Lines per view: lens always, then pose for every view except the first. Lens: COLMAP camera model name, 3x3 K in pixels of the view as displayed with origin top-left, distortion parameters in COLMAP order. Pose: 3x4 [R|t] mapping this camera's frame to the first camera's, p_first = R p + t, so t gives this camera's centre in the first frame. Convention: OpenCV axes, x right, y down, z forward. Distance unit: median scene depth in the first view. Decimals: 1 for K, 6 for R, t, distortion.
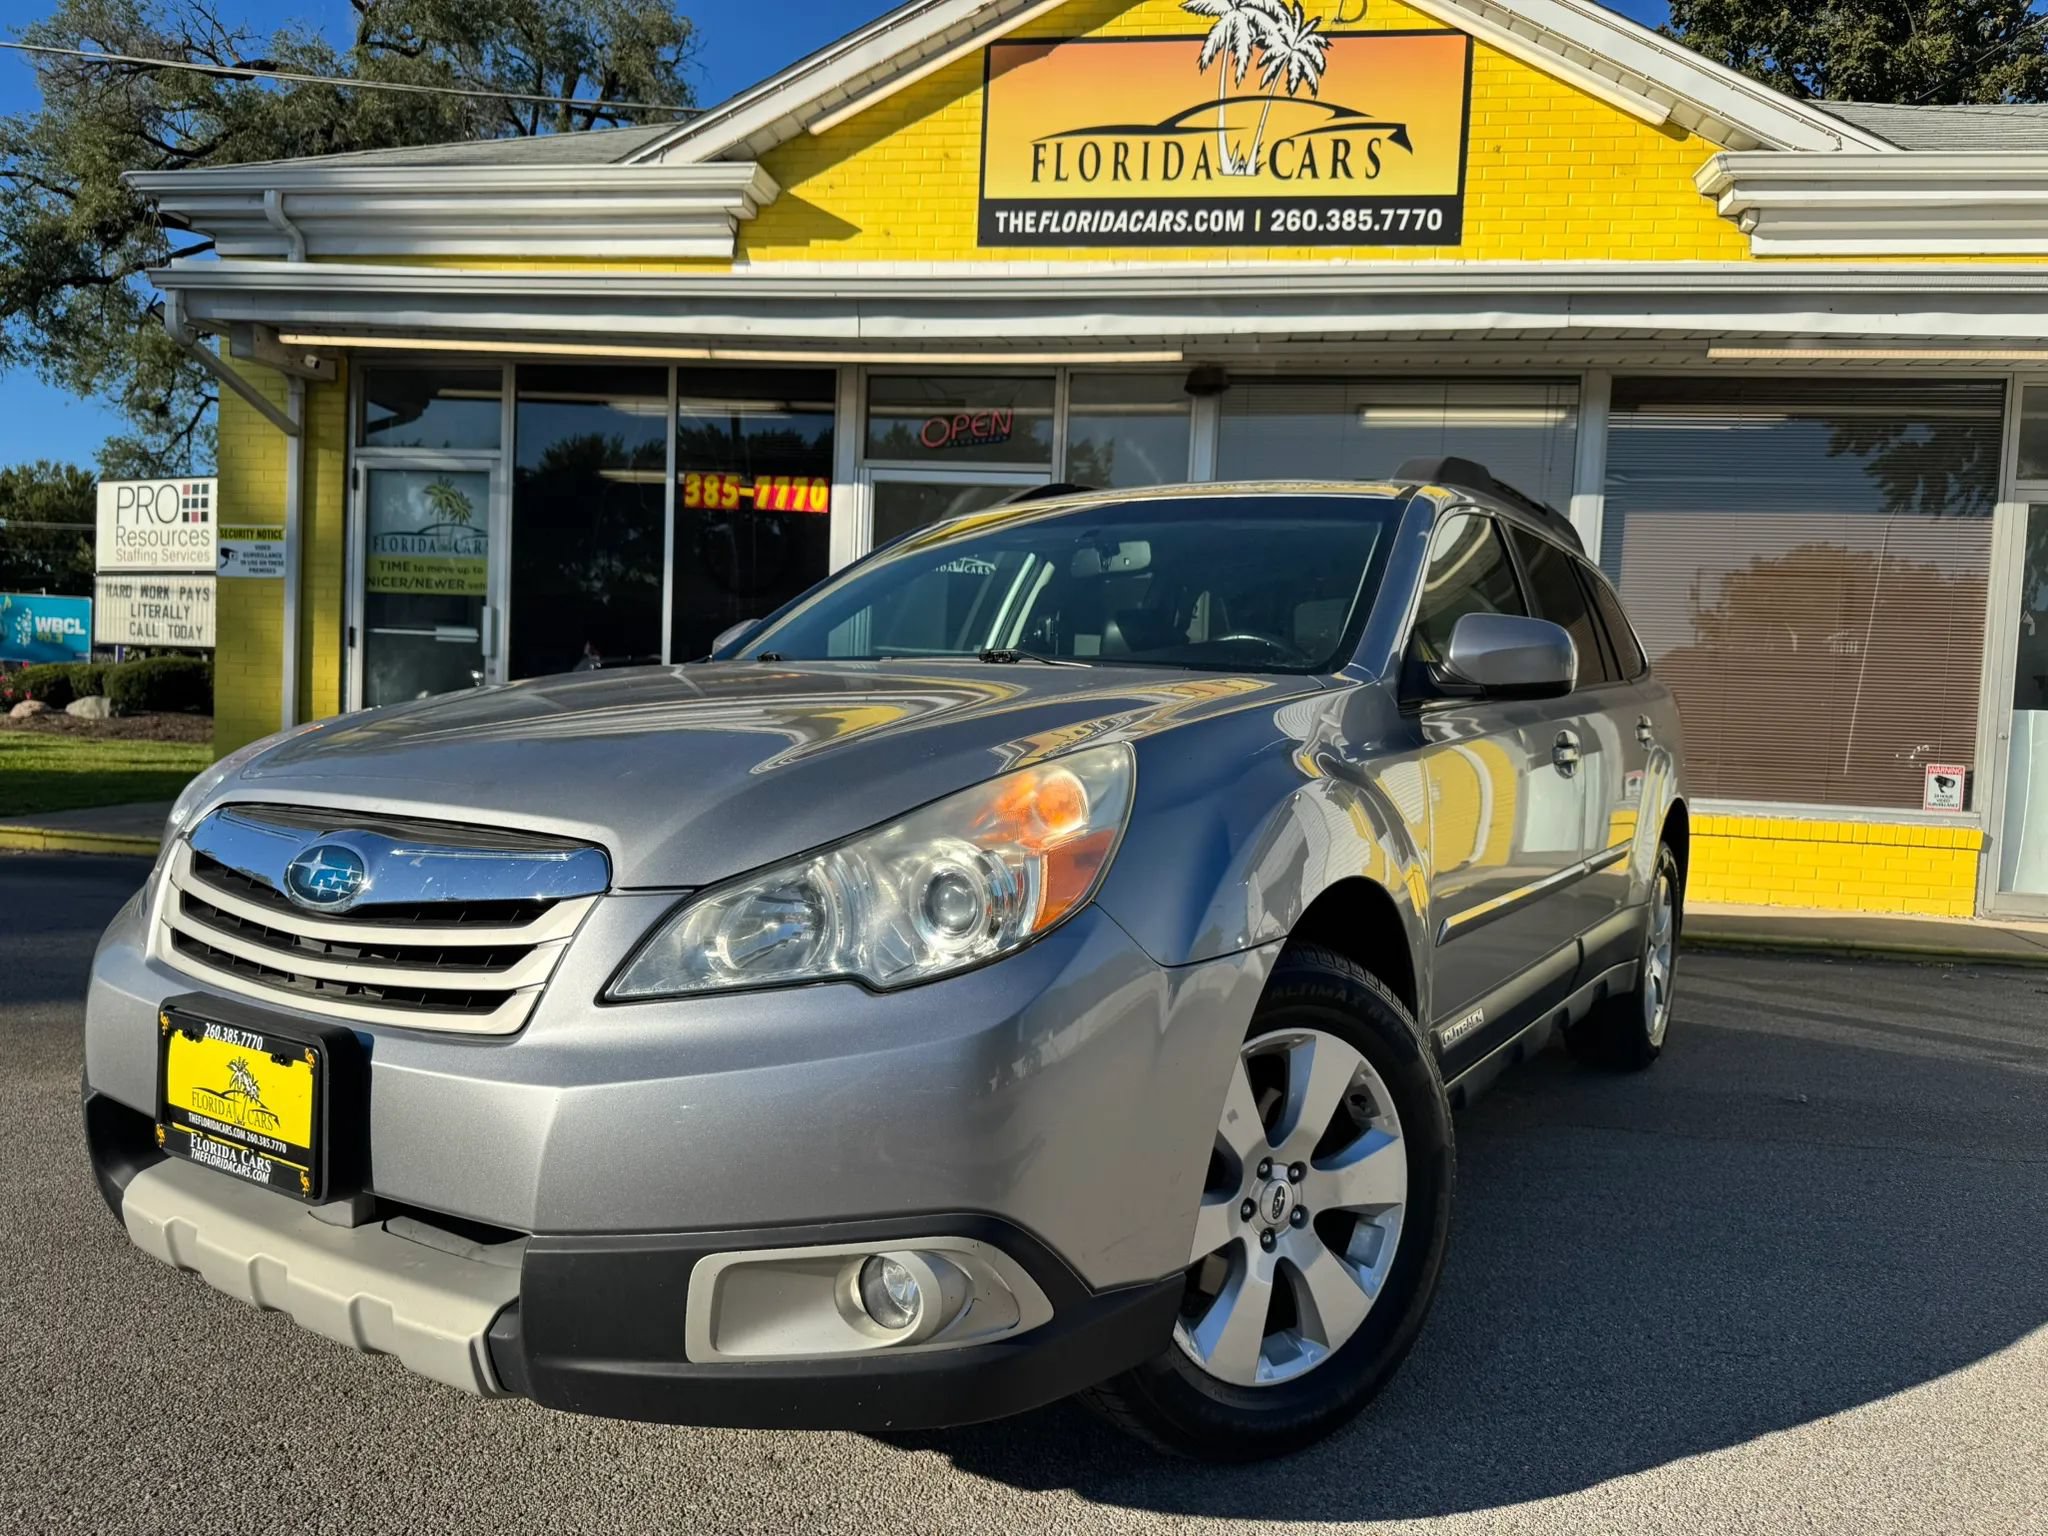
lens RADIAL K [[1468.4, 0, 1027.2], [0, 1468.4, 777.7], [0, 0, 1]] dist [0.003241, -0.012727]
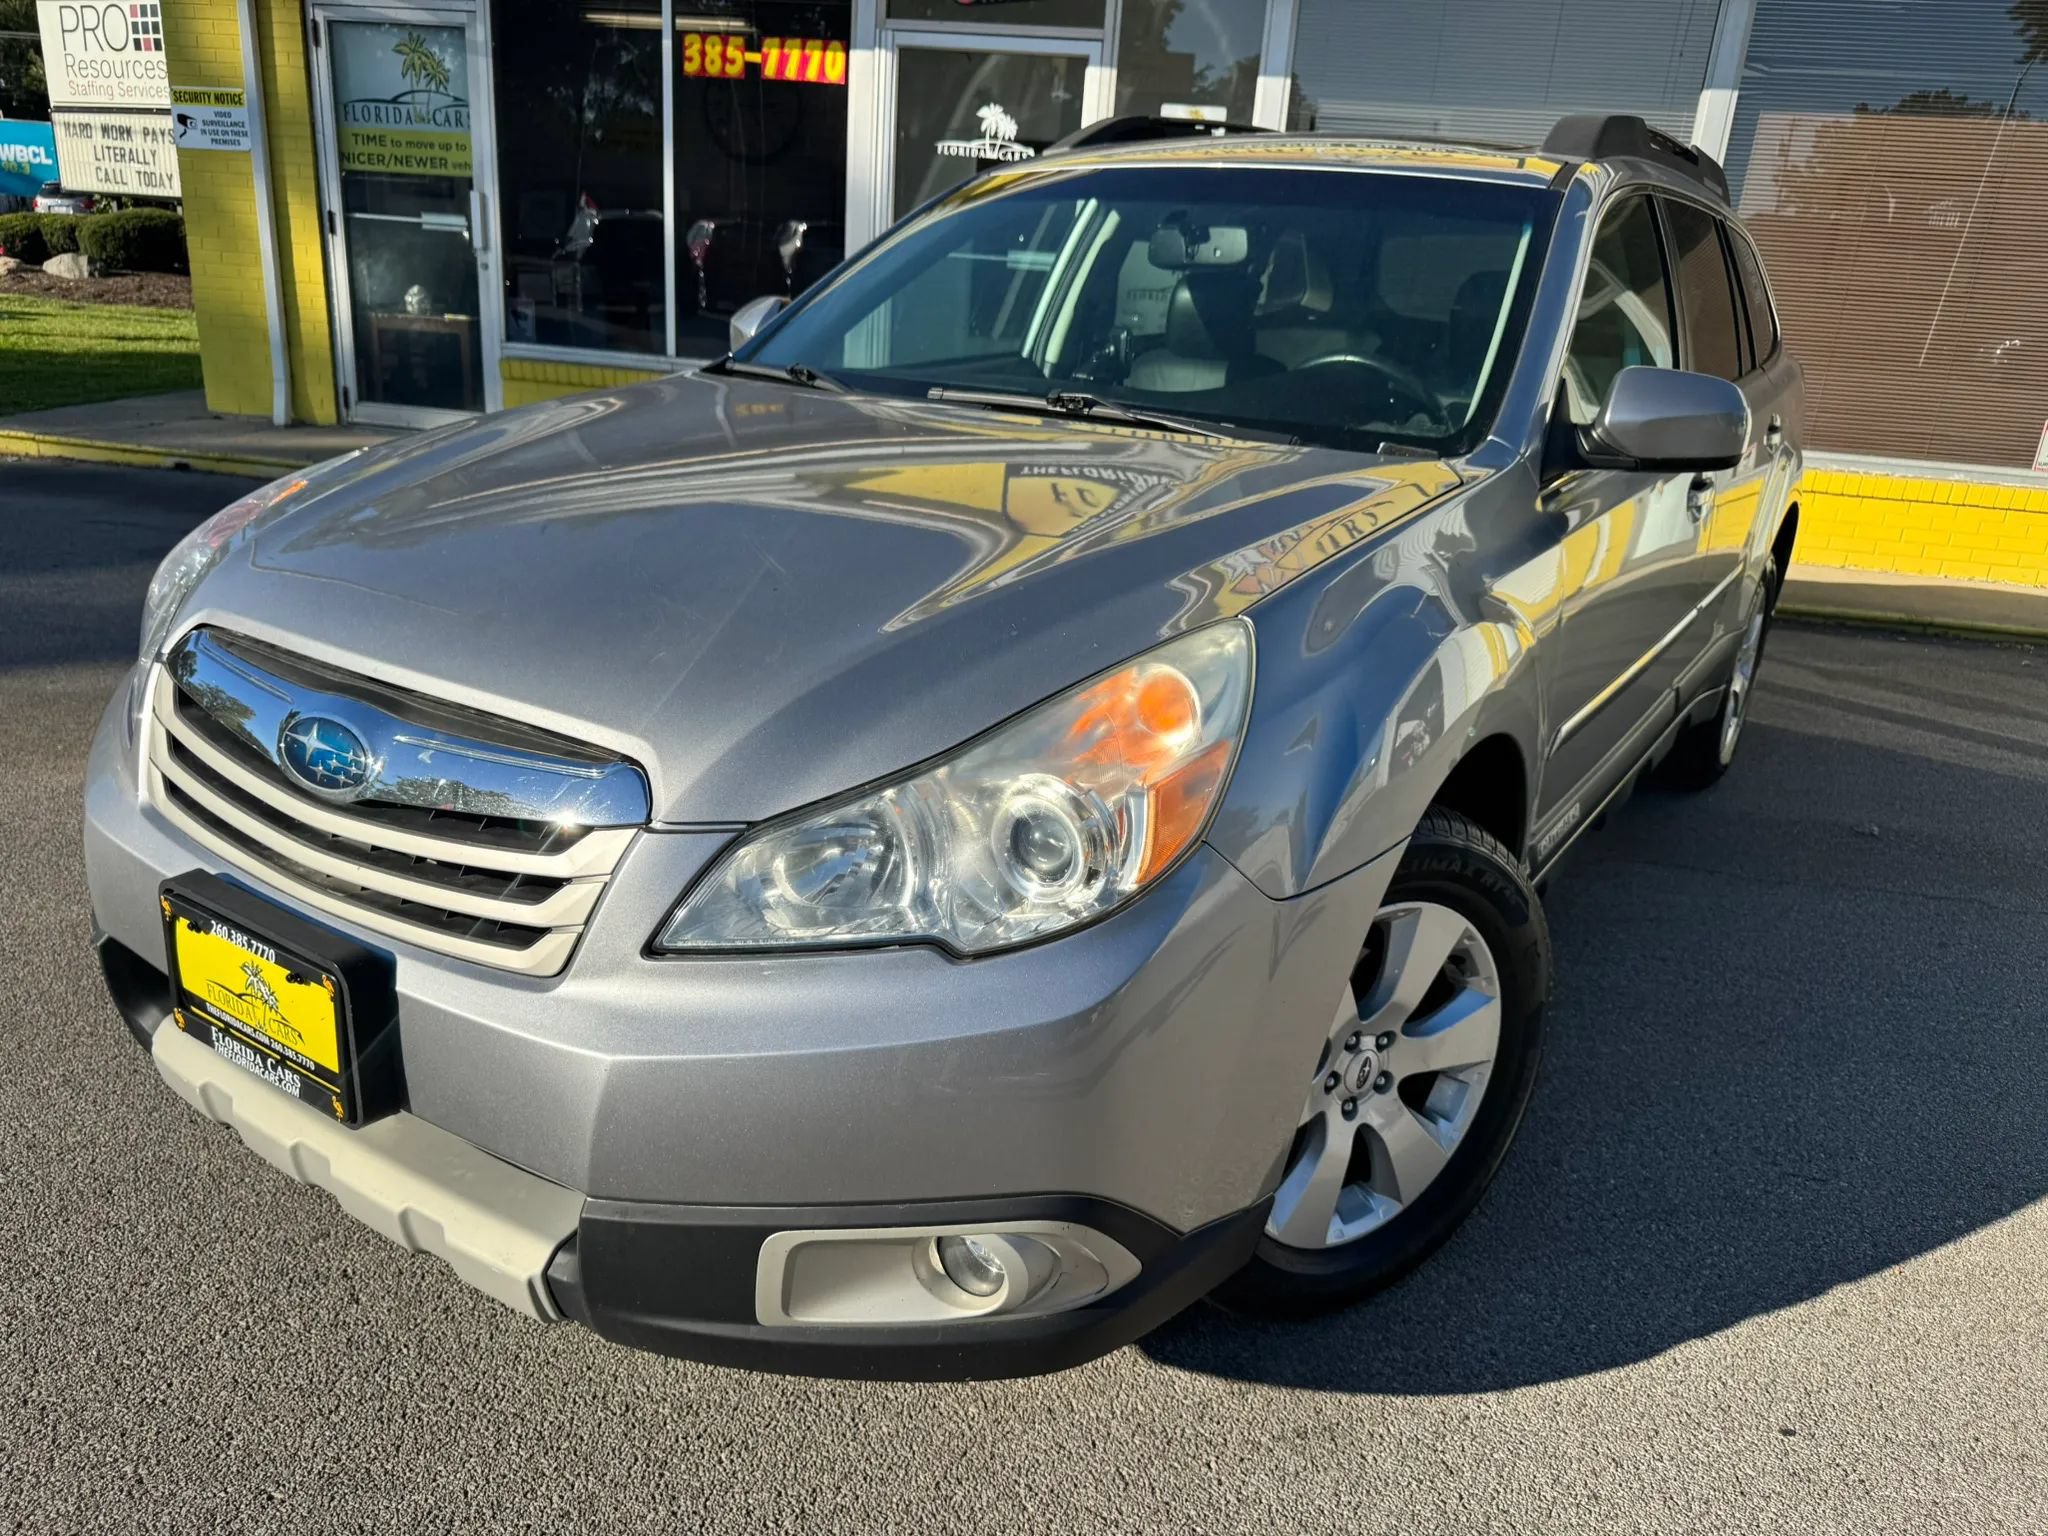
lens RADIAL K [[1468.4, 0, 1003.3], [0, 1468.4, 784.8], [0, 0, 1]] dist [0.003241, -0.012727]
pose [[0.999388, 0.027752, -0.021289, -0.040767], [-0.020399, 0.956876, 0.289780, -0.139042], [0.028413, -0.289169, 0.956856, 0.128726]]
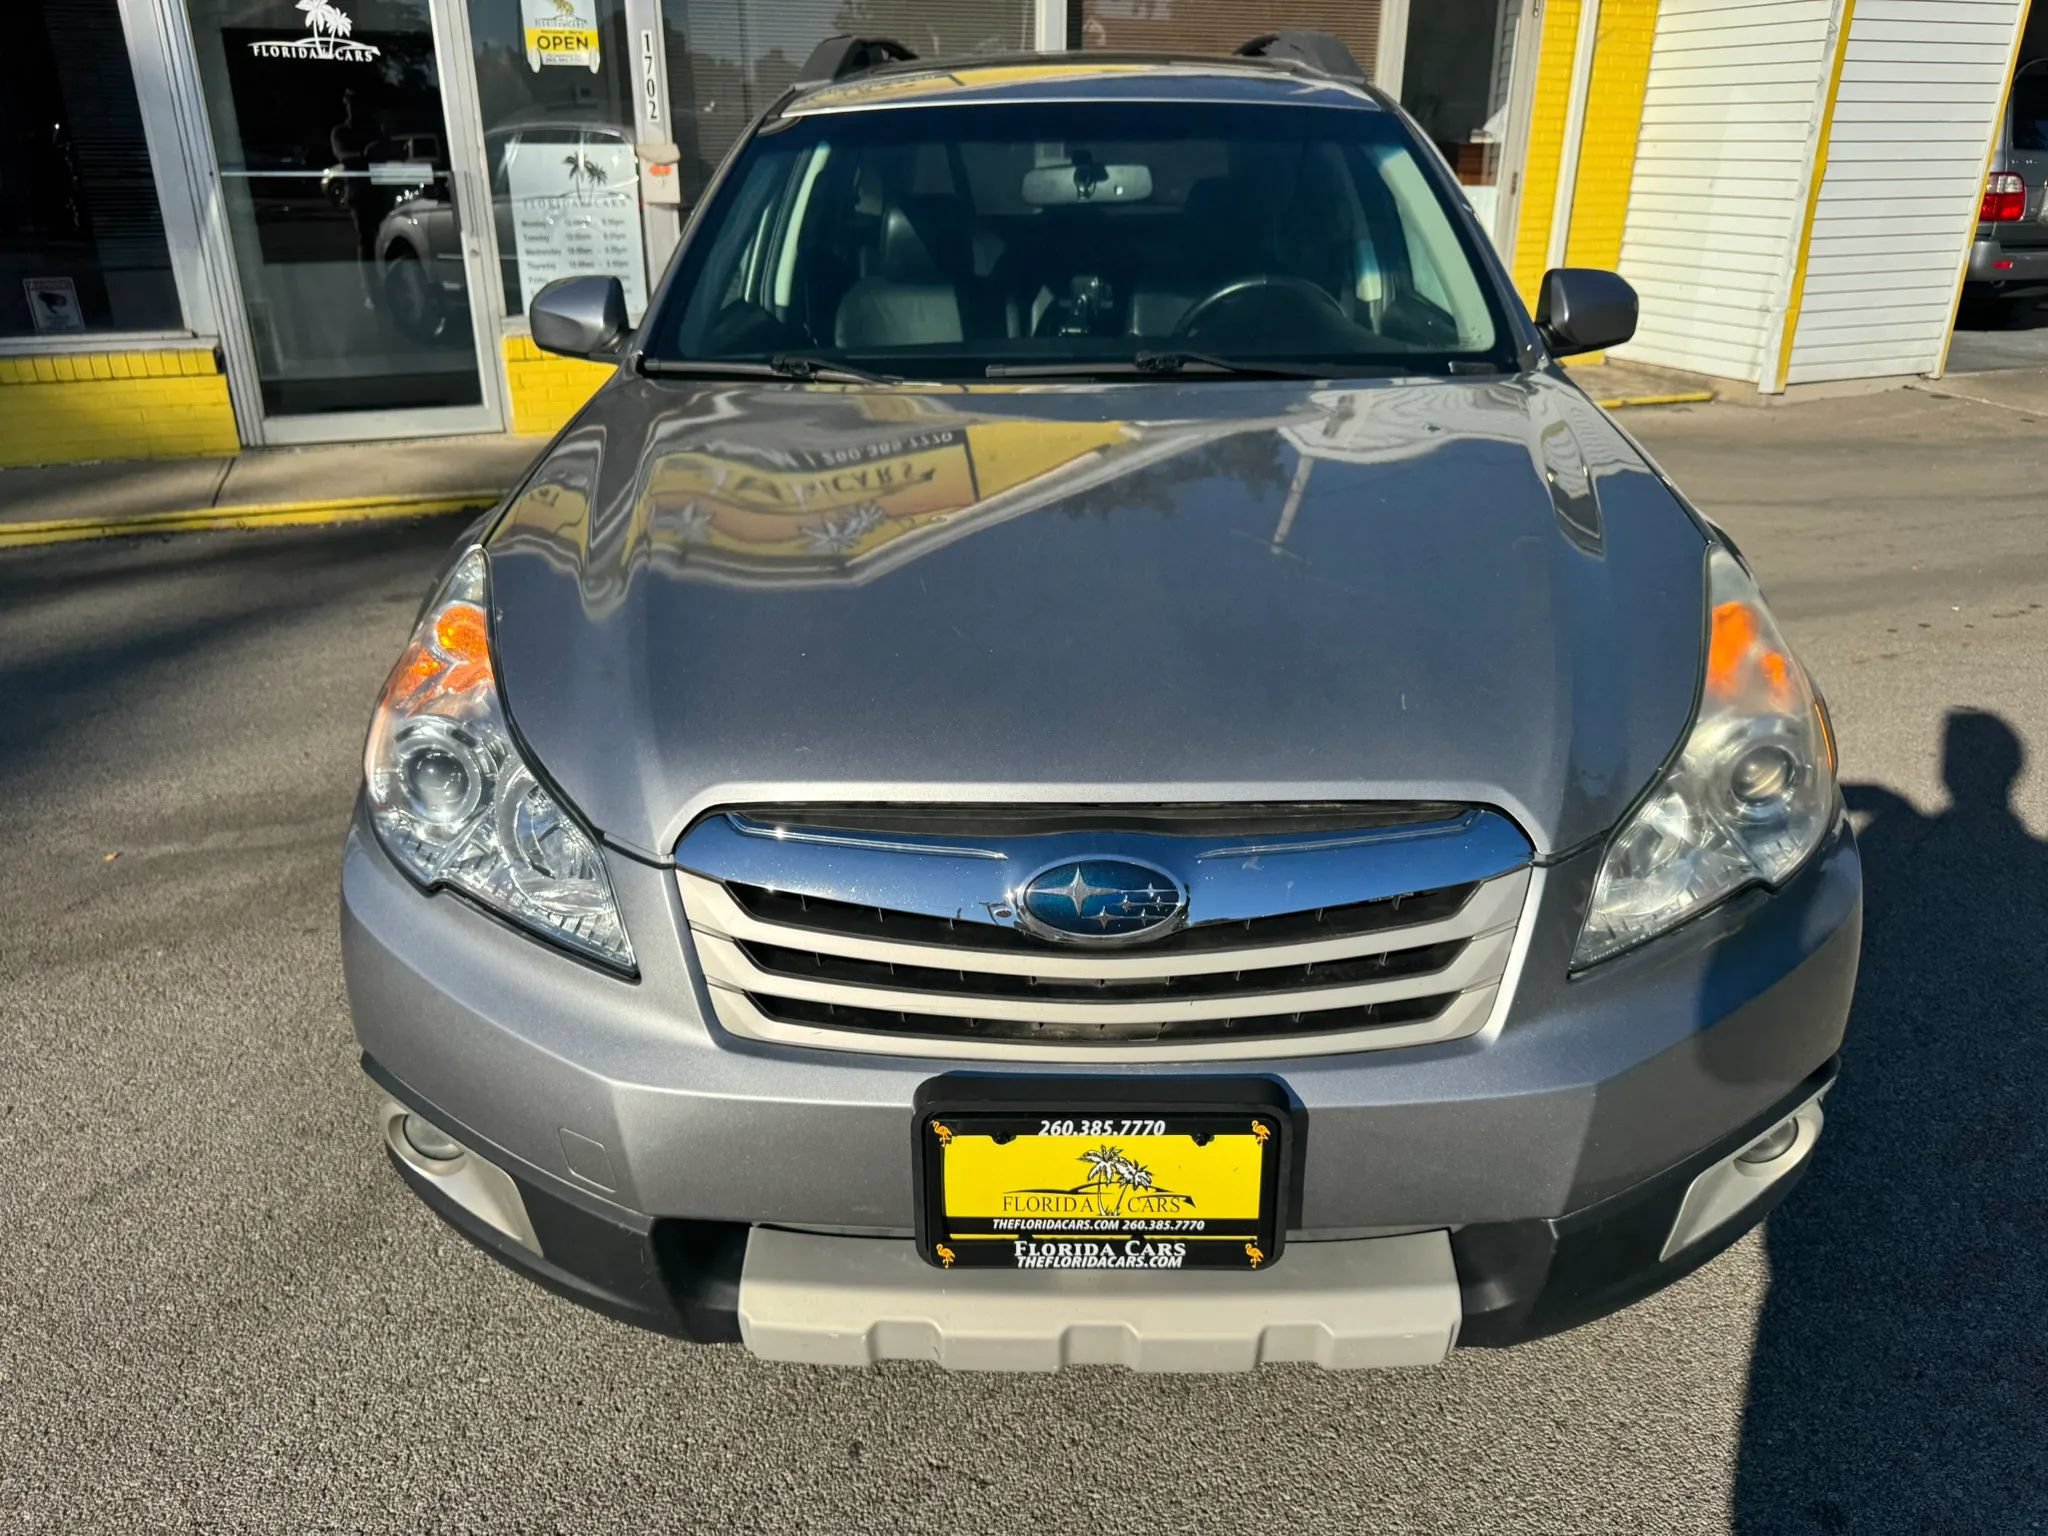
lens RADIAL K [[1468.4, 0, 1038.0], [0, 1468.4, 774.9], [0, 0, 1]] dist [0.003241, -0.012727]
pose [[0.858198, -0.238846, 0.454366, -0.654728], [0.061482, 0.926610, 0.370963, -0.220430], [-0.509623, -0.290425, 0.809900, 0.316886]]
